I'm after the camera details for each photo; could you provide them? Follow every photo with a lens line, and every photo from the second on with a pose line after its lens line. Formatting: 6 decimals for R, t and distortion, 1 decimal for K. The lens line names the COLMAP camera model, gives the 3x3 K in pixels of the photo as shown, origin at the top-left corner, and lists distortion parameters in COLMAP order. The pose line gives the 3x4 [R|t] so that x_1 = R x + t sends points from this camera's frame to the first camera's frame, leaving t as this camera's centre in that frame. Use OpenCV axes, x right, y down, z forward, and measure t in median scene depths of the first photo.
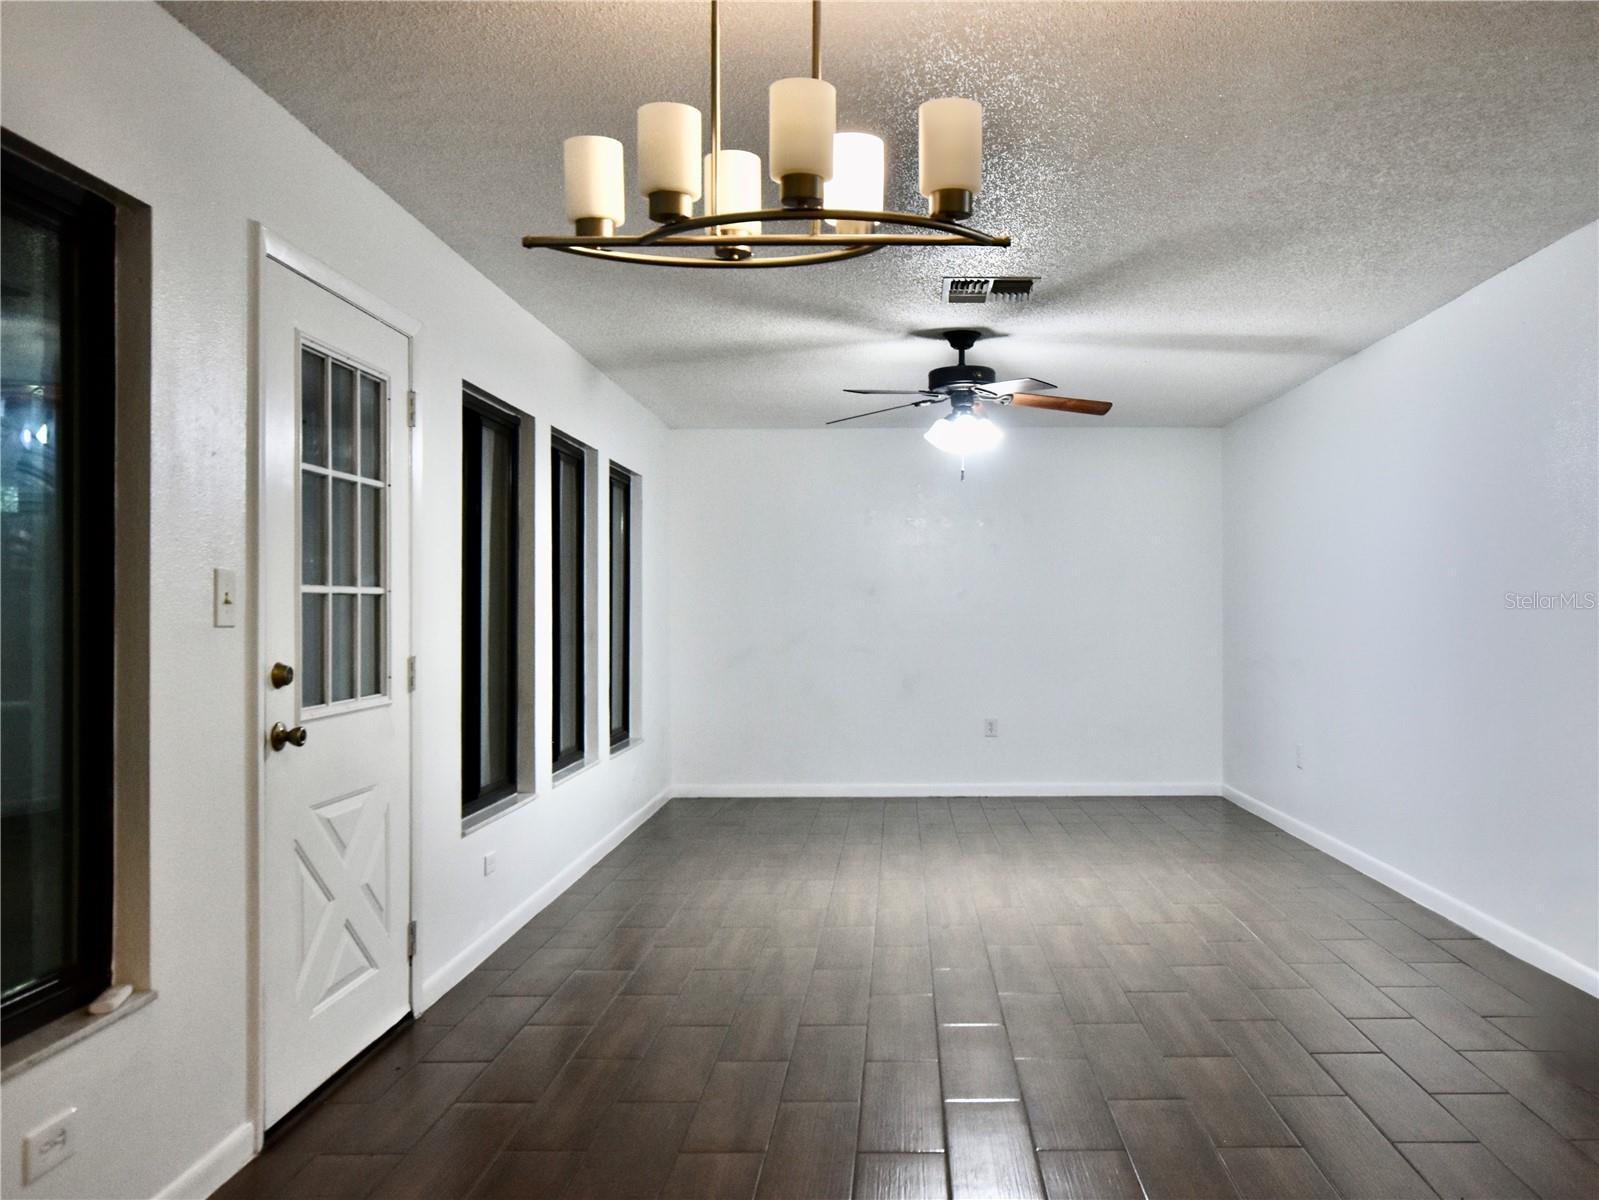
lens RADIAL K [[1325.1, 0, 907.9], [0, 1325.1, 600.6], [0, 0, 1]] dist [-0.006845, 0.010039]
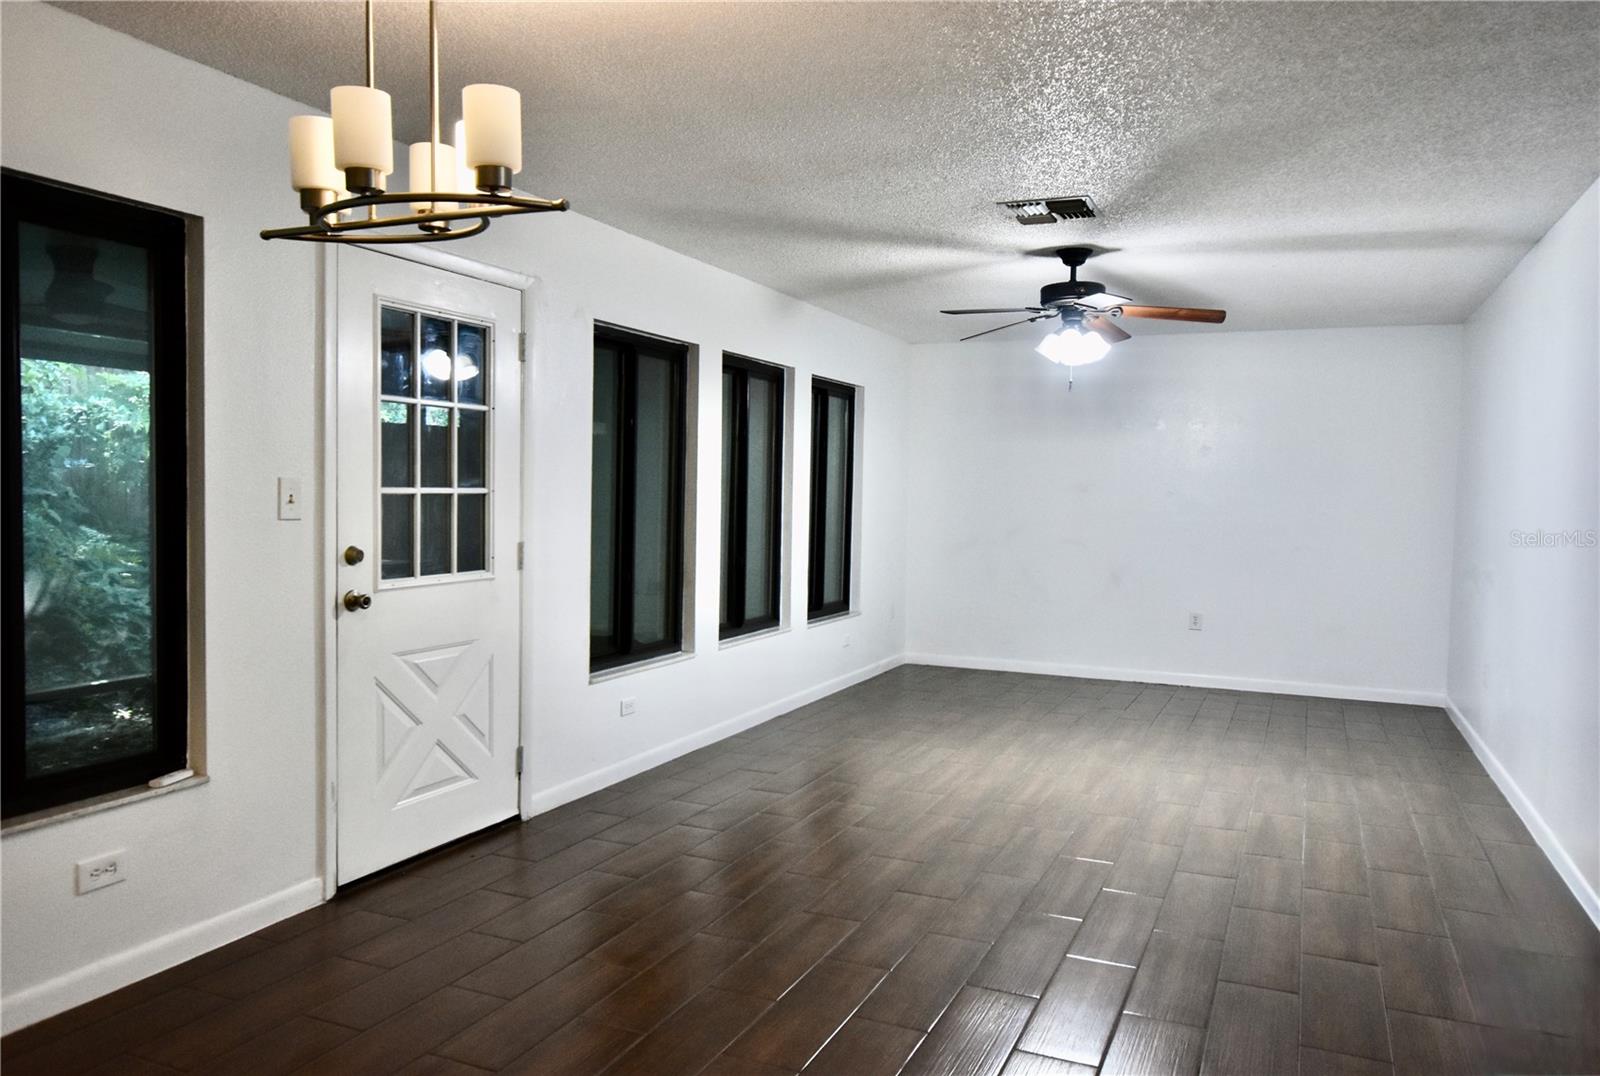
lens RADIAL K [[1153.0, 0, 800.0], [0, 1153.0, 538.0], [0, 0, 1]] dist [-0.005398, 0.007859]
pose [[0.910517, 0.036261, -0.411878, 0.329210], [-0.017453, 0.998630, 0.049334, -0.021079], [0.413102, -0.037731, 0.909903, 0.095170]]
